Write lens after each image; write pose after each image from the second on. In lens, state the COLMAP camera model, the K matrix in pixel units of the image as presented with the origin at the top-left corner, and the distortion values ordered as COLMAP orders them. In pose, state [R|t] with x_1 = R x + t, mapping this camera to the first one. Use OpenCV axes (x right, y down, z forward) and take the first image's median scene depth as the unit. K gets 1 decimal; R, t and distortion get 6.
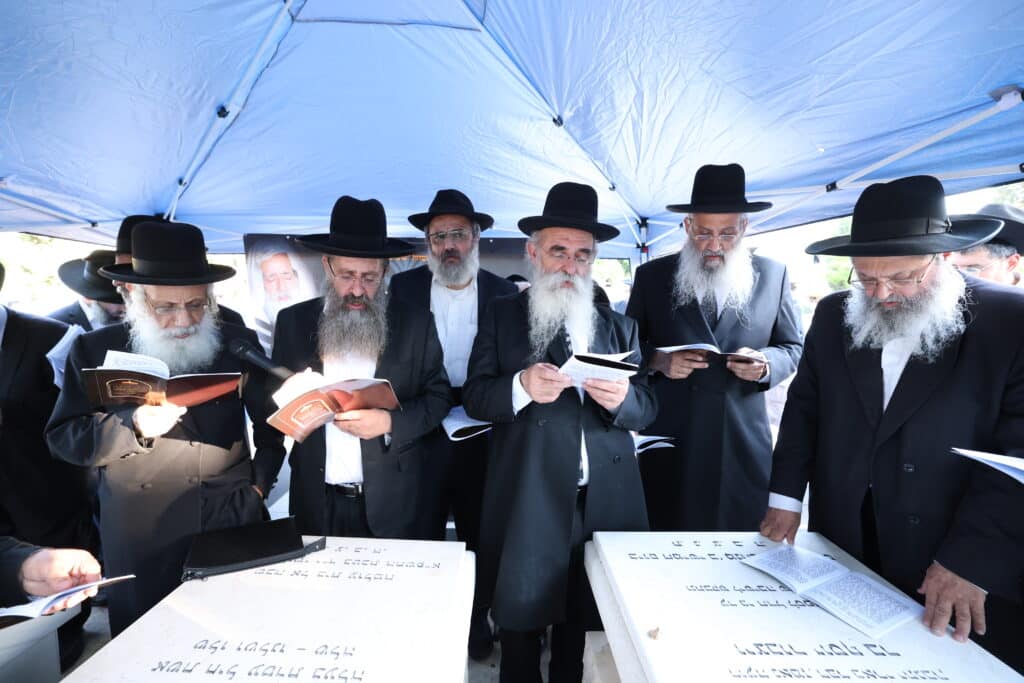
lens RADIAL K [[438.3, 0, 505.7], [0, 438.3, 338.2], [0, 0, 1]] dist [-0.045980, 0.018872]
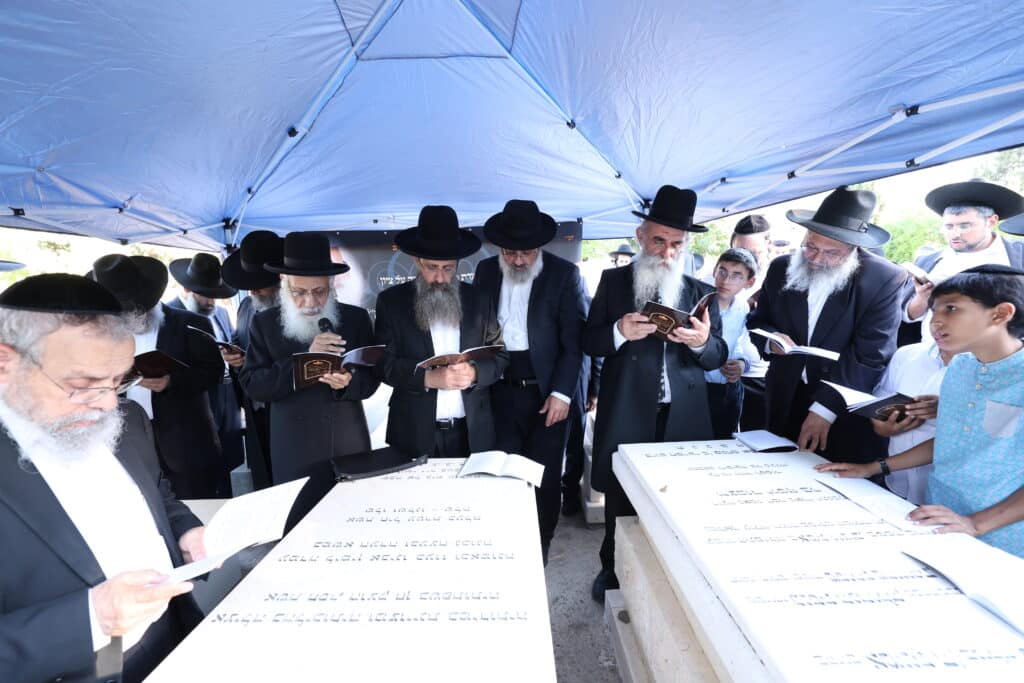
lens RADIAL K [[438.1, 0, 513.7], [0, 438.1, 342.3], [0, 0, 1]] dist [-0.037752, 0.018350]
pose [[0.998615, -0.052585, -0.001764, -0.089964], [0.052605, 0.997218, 0.052819, 0.032741], [-0.001018, -0.052838, 0.998603, -0.298438]]
